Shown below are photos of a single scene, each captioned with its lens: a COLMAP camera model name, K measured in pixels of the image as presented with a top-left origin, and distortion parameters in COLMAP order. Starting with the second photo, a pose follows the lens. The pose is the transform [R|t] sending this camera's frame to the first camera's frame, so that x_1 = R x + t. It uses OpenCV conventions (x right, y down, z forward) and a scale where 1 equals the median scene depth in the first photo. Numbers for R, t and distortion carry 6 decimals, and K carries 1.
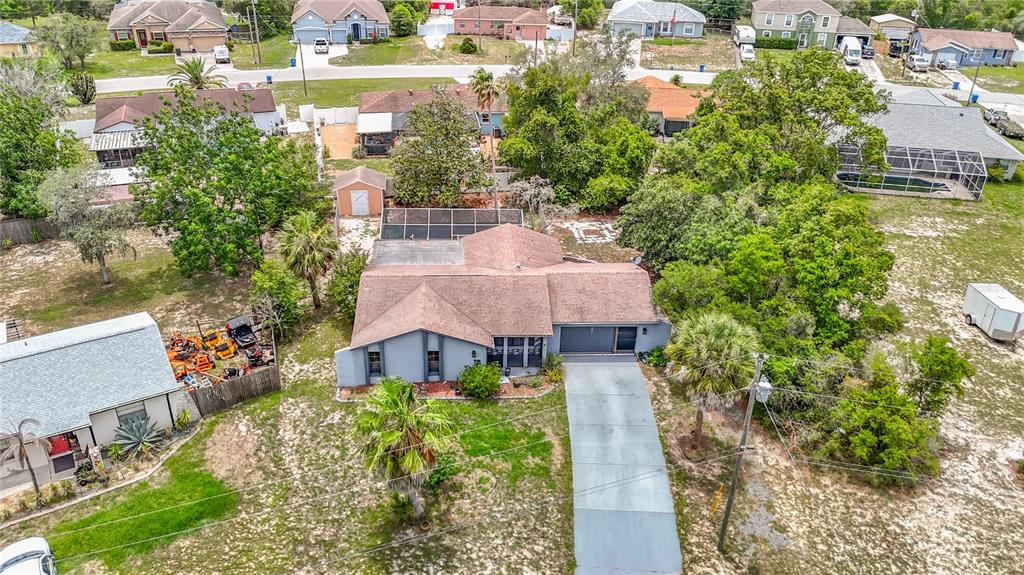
lens RADIAL K [[752.5, 0, 501.7], [0, 752.5, 257.0], [0, 0, 1]] dist [0.049308, -0.030183]
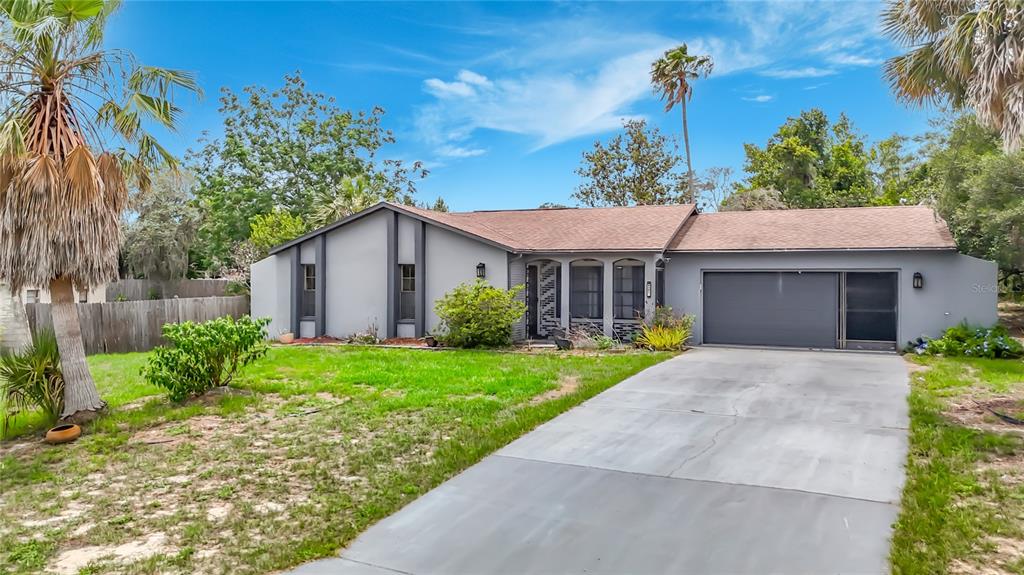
lens RADIAL K [[764.7, 0, 511.8], [0, 764.7, 289.5], [0, 0, 1]] dist [0.038914, -0.001841]
pose [[0.899175, -0.010395, -0.437466, 0.204512], [-0.180574, 0.901815, -0.392585, 0.352052], [0.398594, 0.431997, 0.809012, 0.686977]]
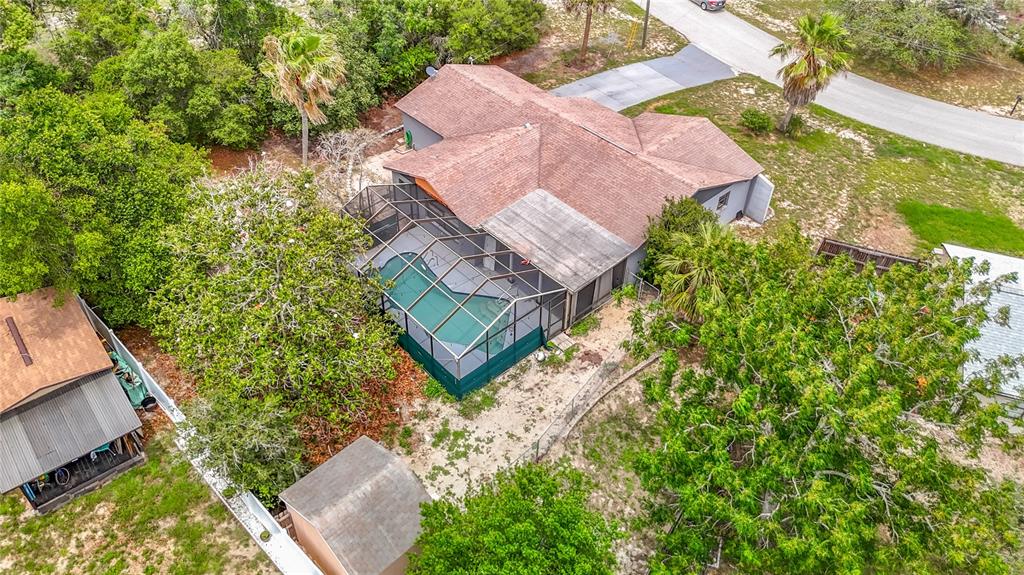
lens RADIAL K [[752.5, 0, 504.2], [0, 752.5, 282.8], [0, 0, 1]] dist [0.049308, -0.030183]
pose [[-0.629784, -0.538925, 0.559403, -0.639325], [0.323761, 0.472507, 0.819705, -0.731244], [-0.706081, 0.697350, -0.123095, 1.543287]]
